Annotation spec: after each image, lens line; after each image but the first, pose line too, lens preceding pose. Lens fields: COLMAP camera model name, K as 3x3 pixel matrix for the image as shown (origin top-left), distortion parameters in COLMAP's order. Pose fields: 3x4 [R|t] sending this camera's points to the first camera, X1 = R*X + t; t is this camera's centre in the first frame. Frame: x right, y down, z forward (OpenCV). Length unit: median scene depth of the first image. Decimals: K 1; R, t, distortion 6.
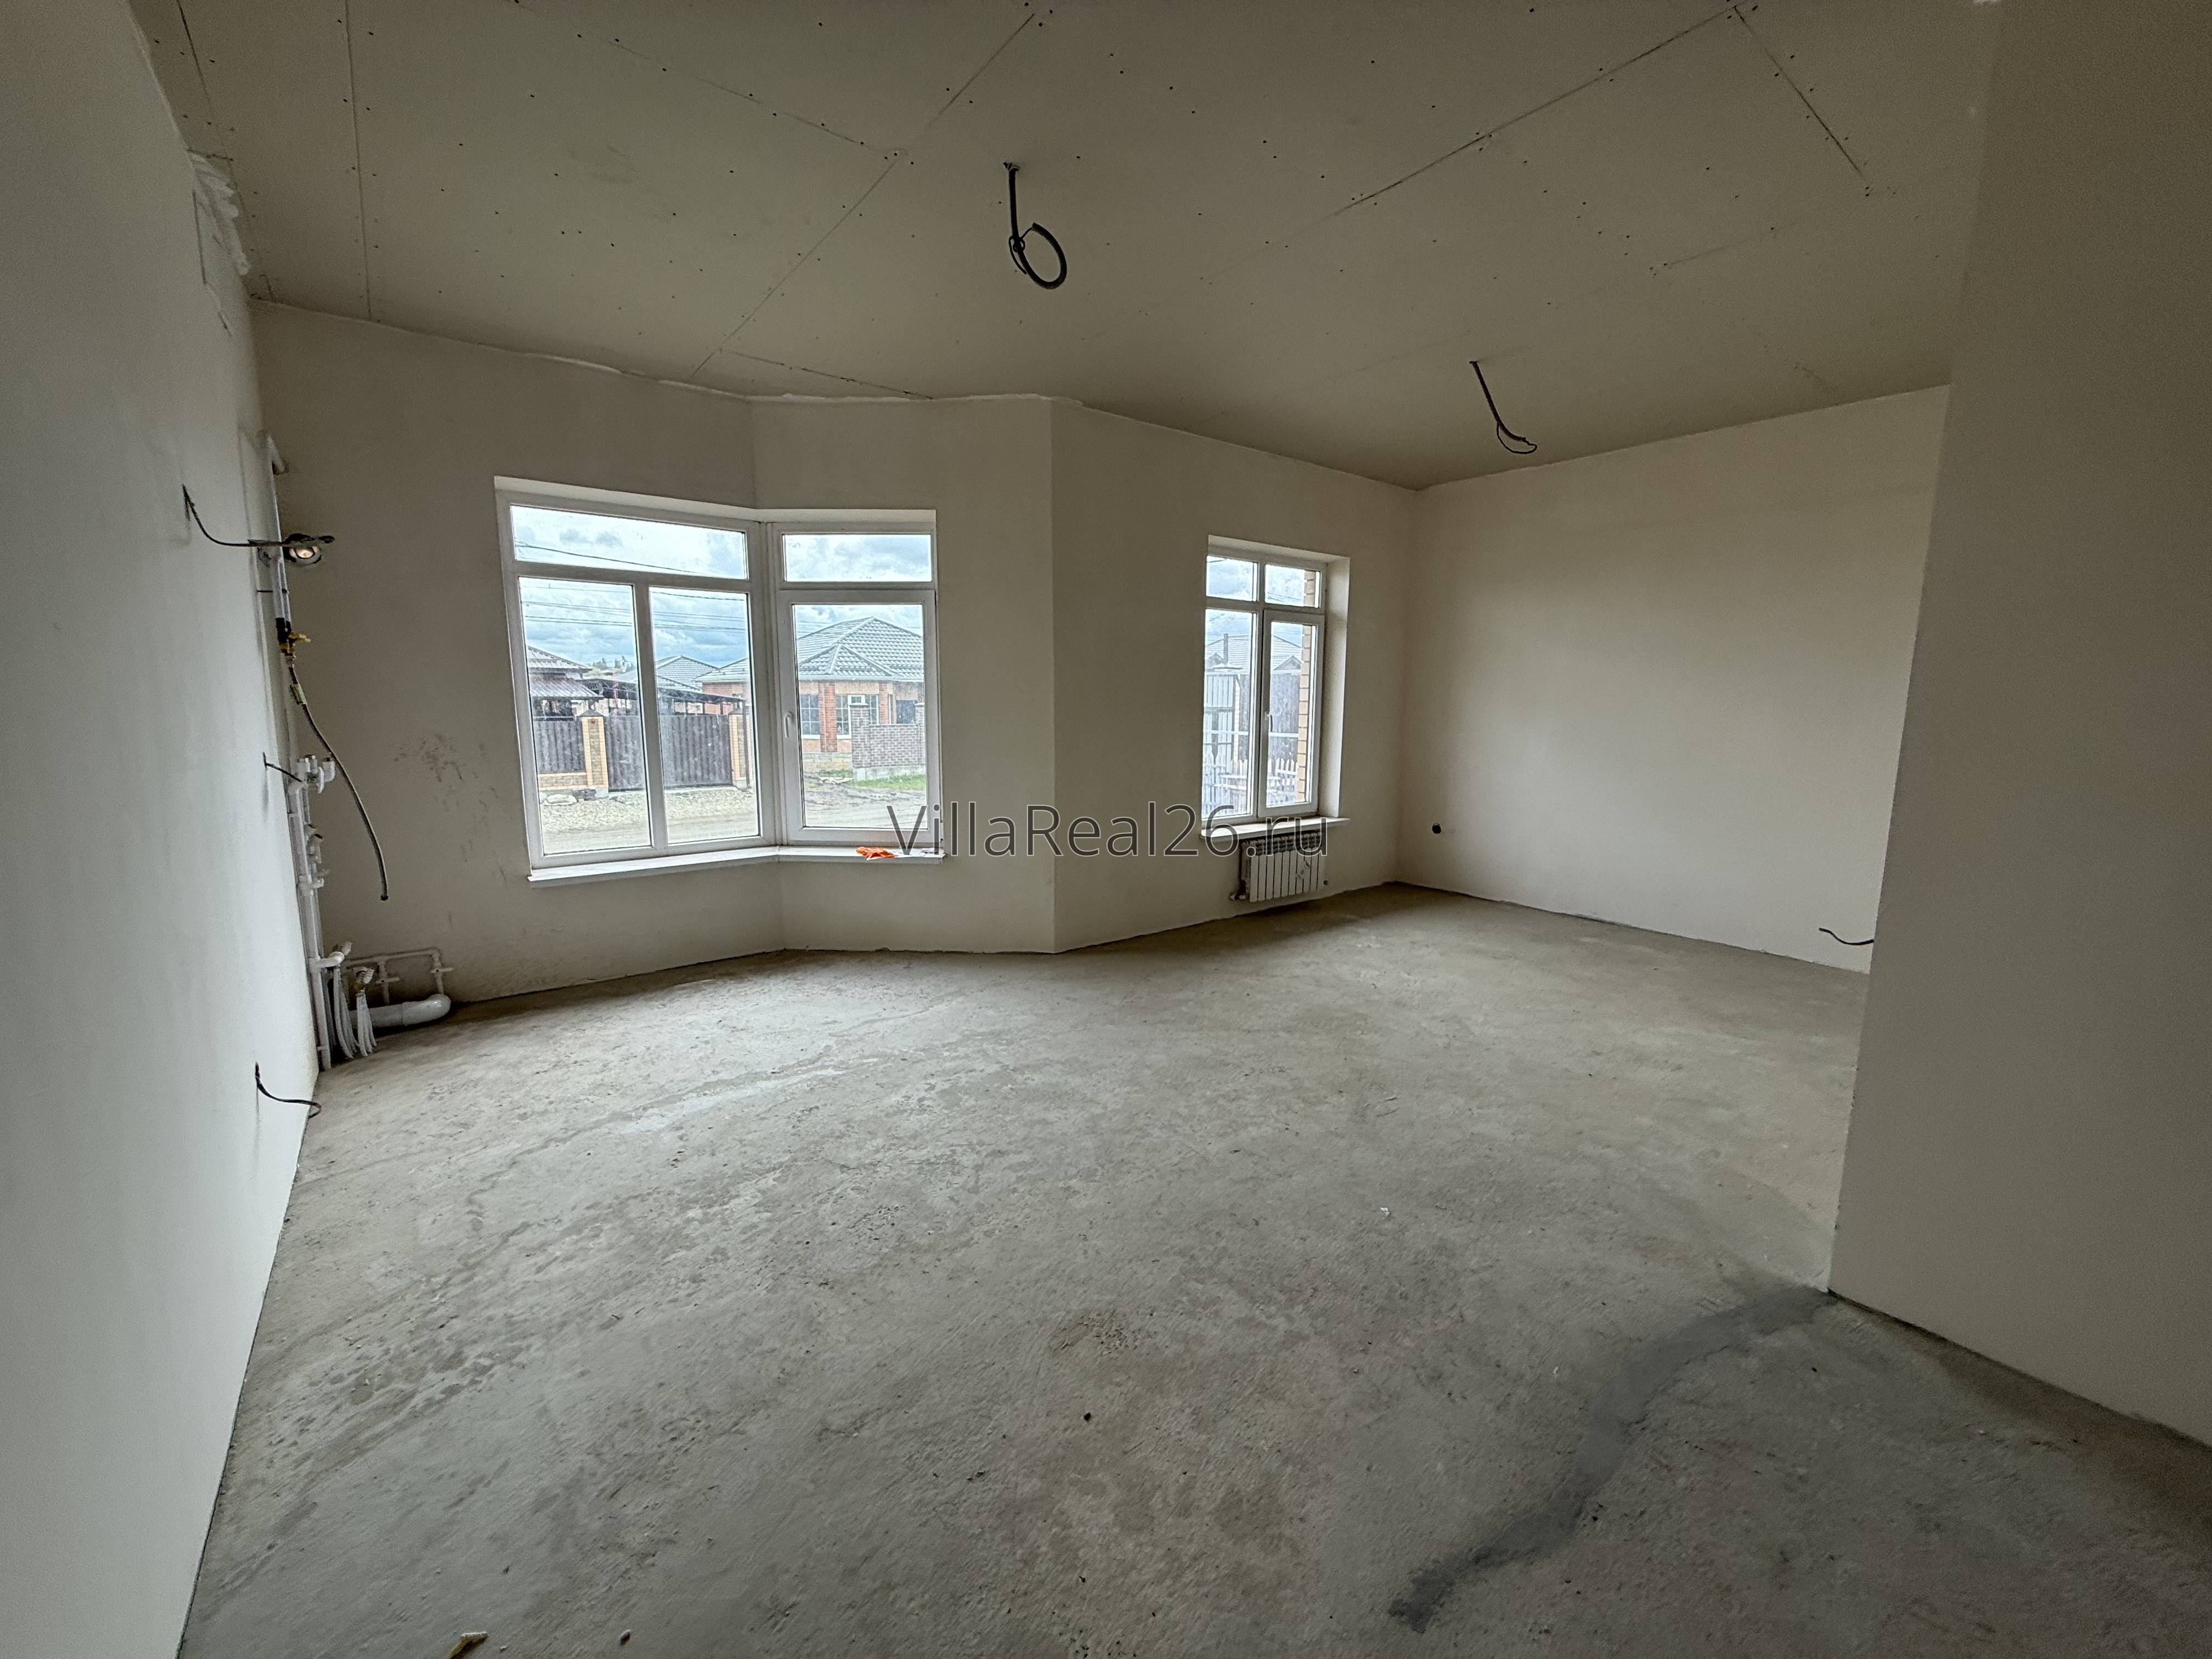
lens RADIAL K [[886.5, 0, 1101.9], [0, 886.5, 829.0], [0, 0, 1]] dist [0.000662, -0.000317]
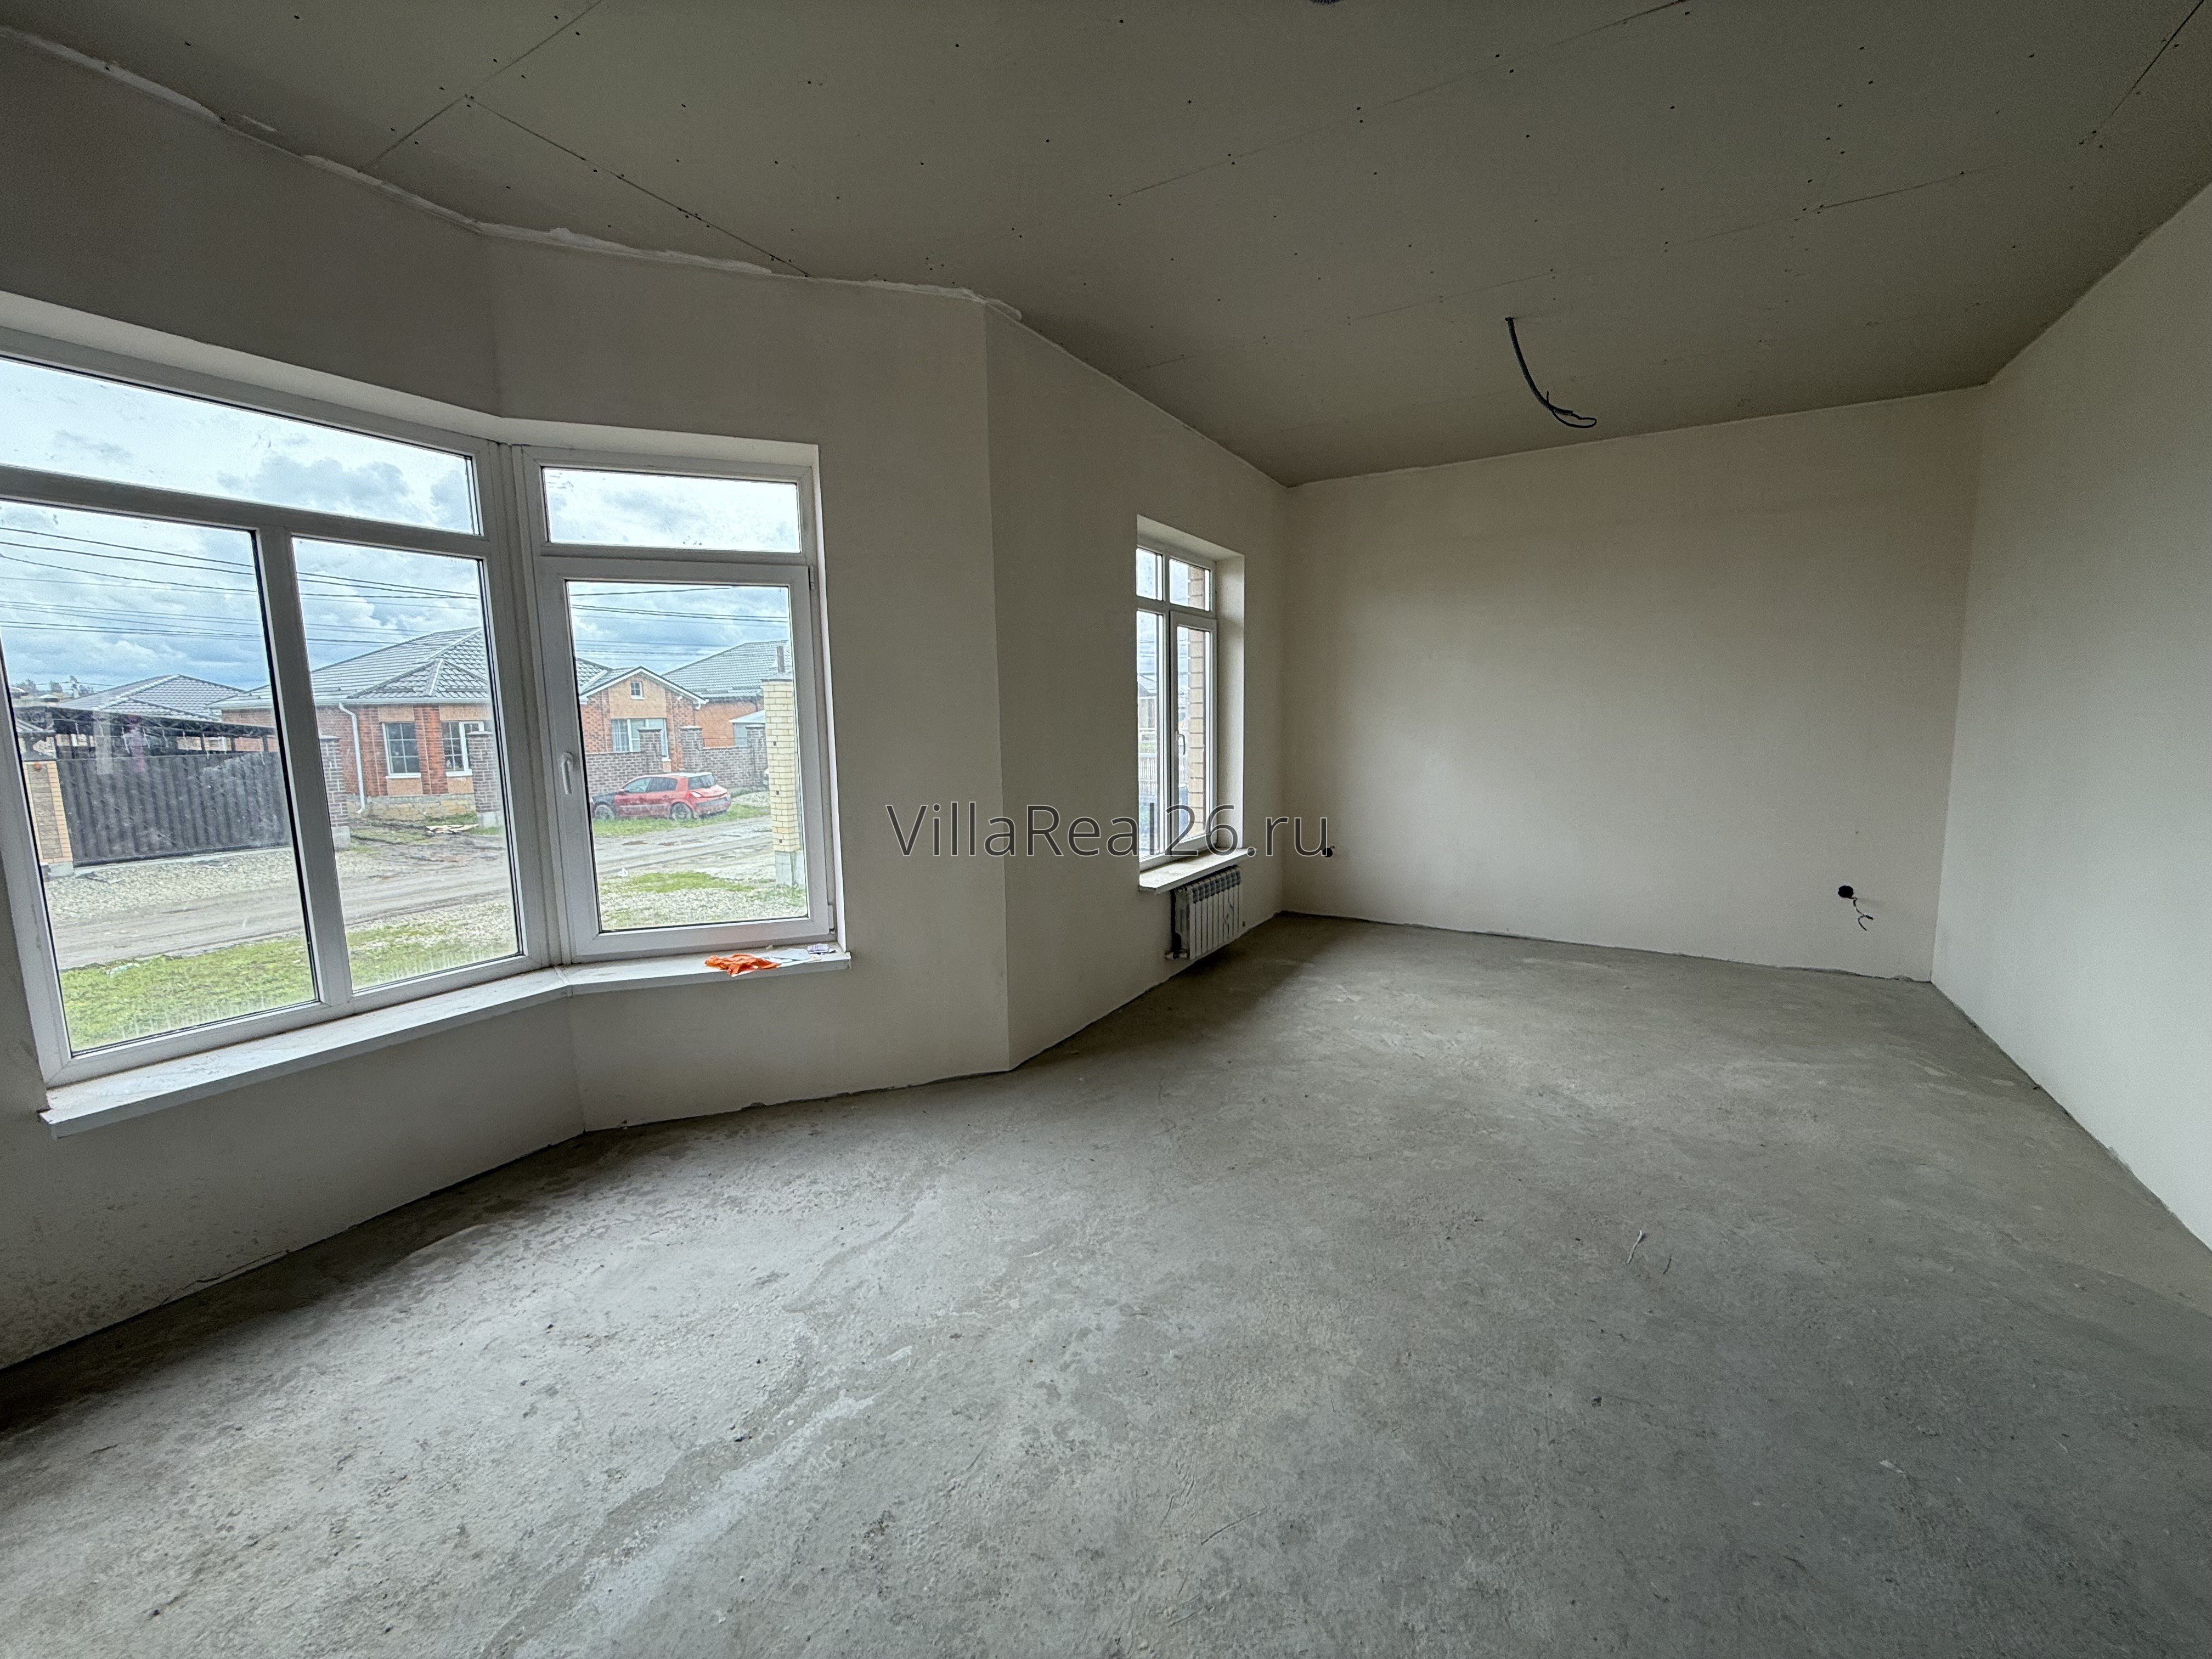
lens RADIAL K [[886.5, 0, 1101.9], [0, 886.5, 829.0], [0, 0, 1]] dist [0.000662, -0.000317]
pose [[0.932792, -0.064703, 0.354560, -0.235458], [0.071577, 0.997415, -0.006291, -0.048679], [-0.353236, 0.031247, 0.935012, 0.296718]]
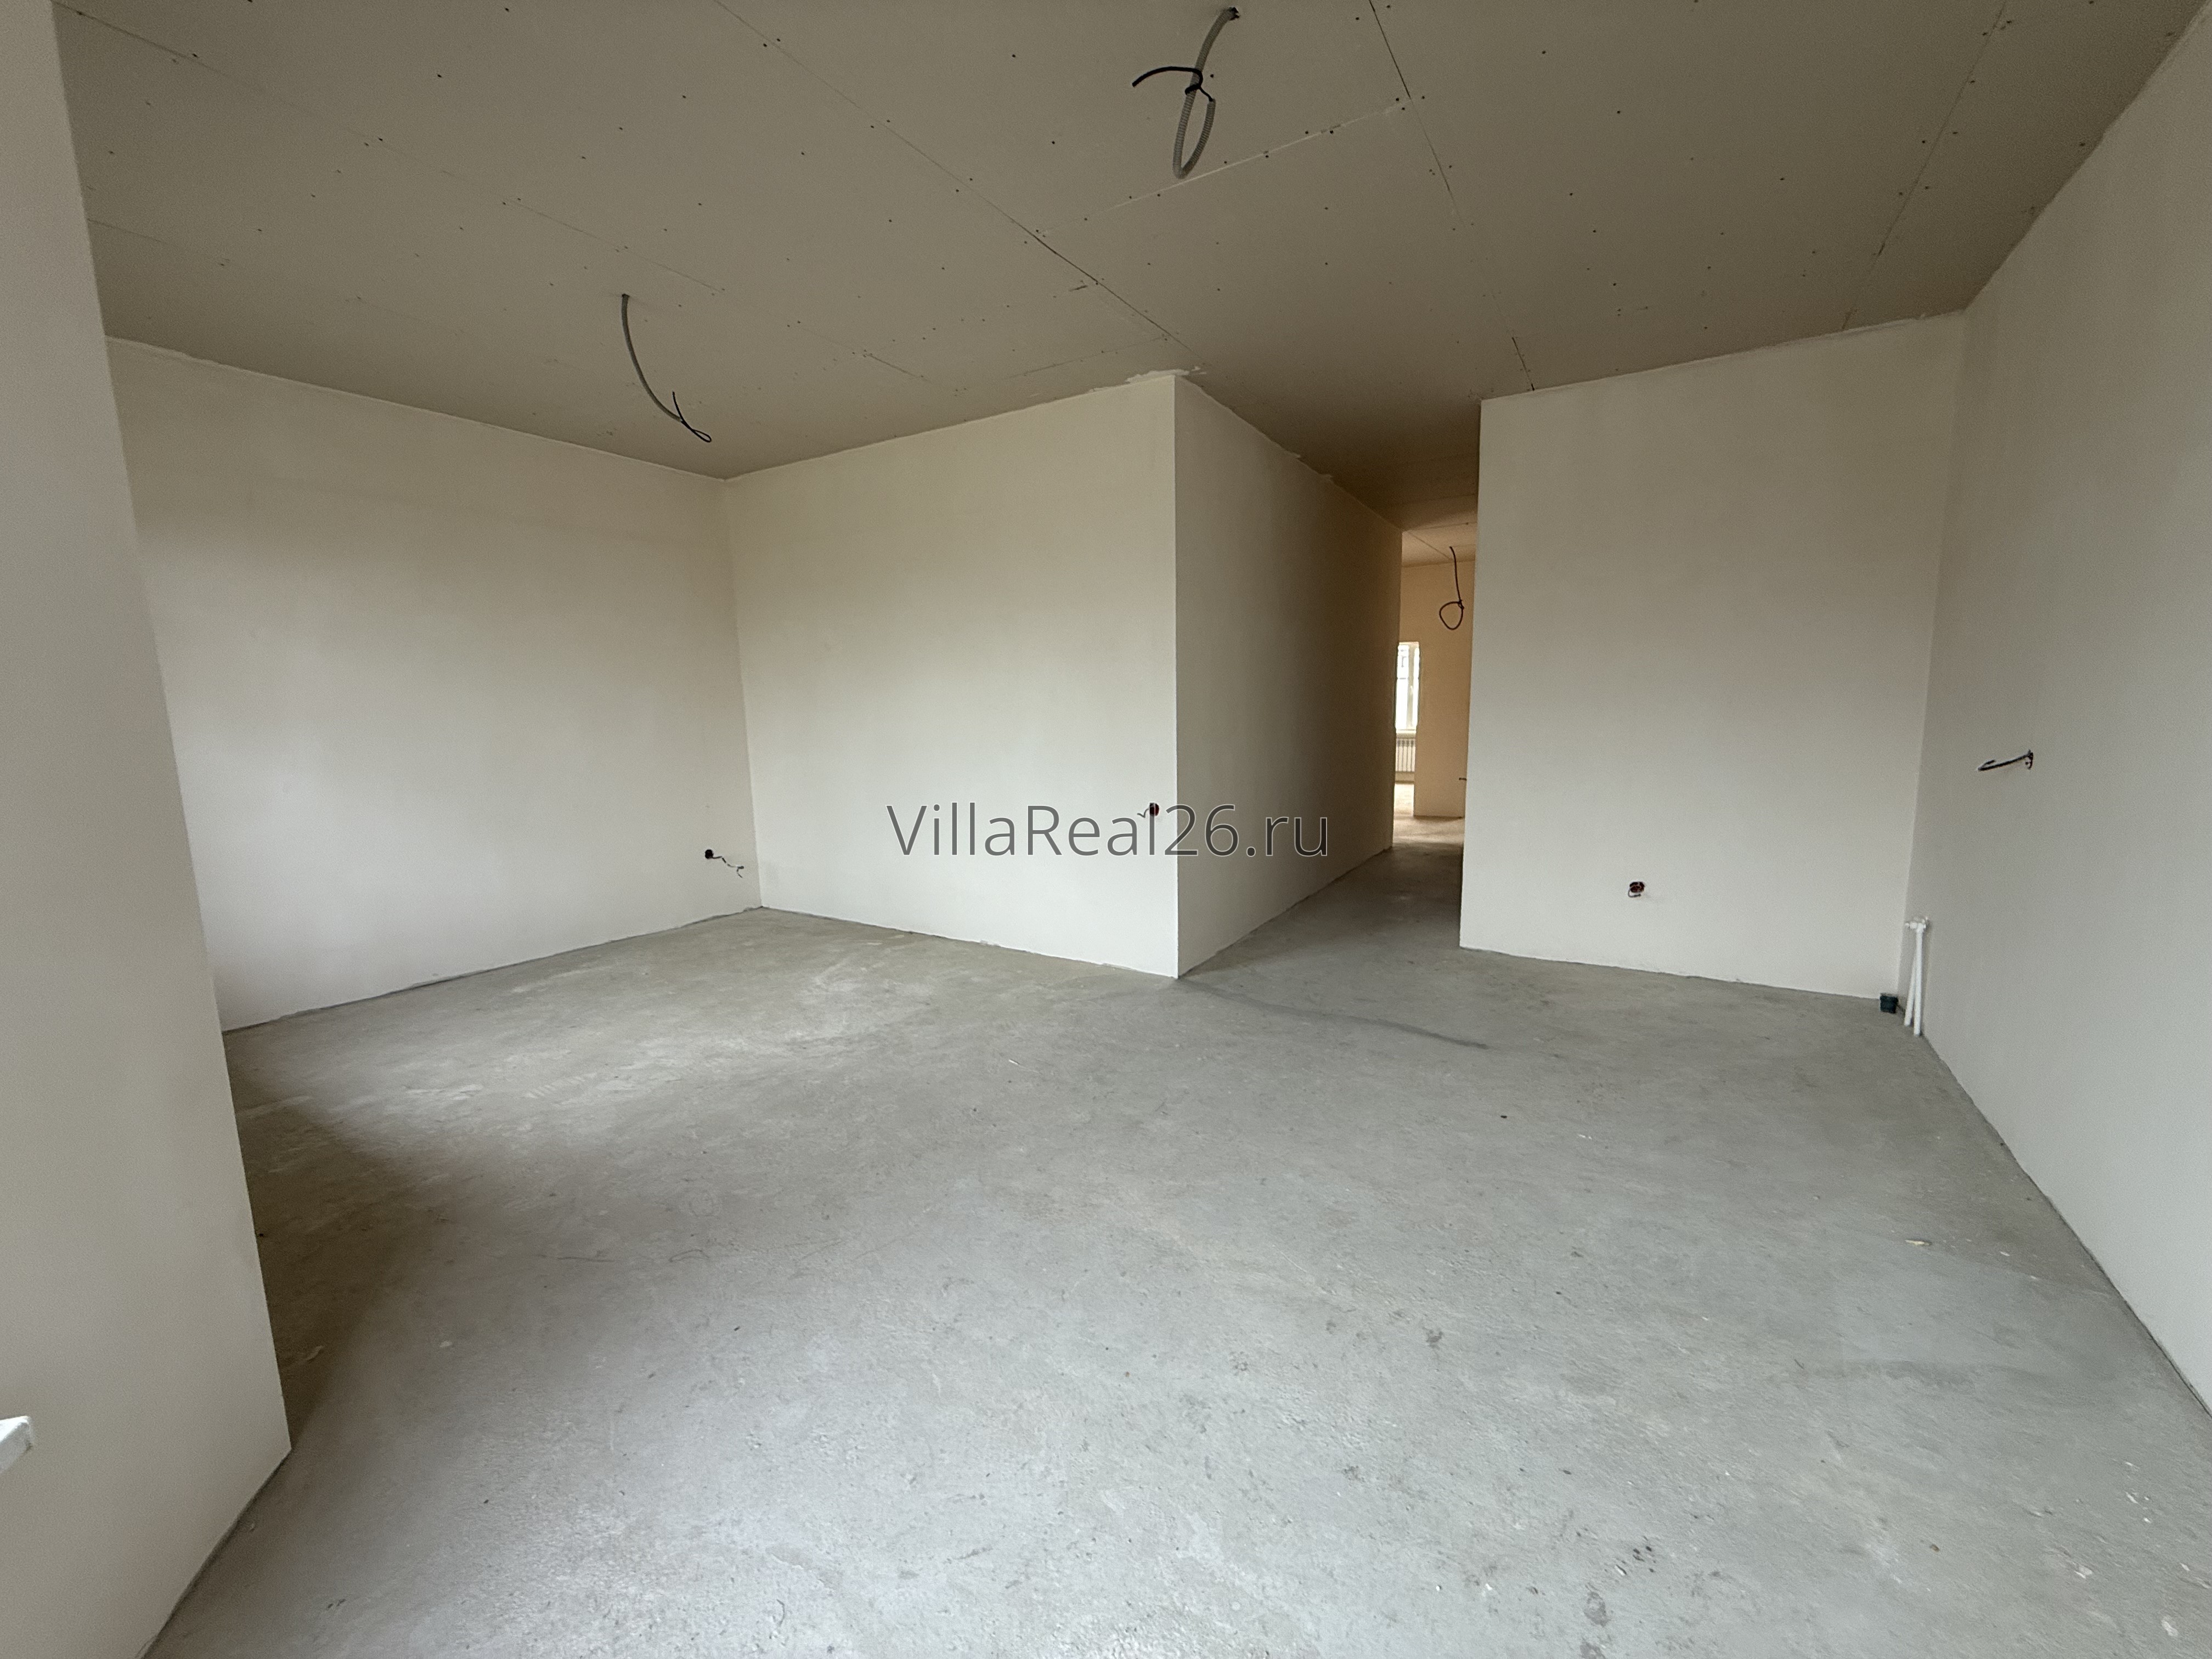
lens RADIAL K [[873.3, 0, 1106.0], [0, 873.3, 829.5], [0, 0, 1]] dist [0.000145, -0.000109]
pose [[-0.339751, -0.131949, 0.931213, -0.459644], [0.154521, 0.968825, 0.193655, -0.113477], [-0.927735, 0.209686, -0.308770, 0.783548]]
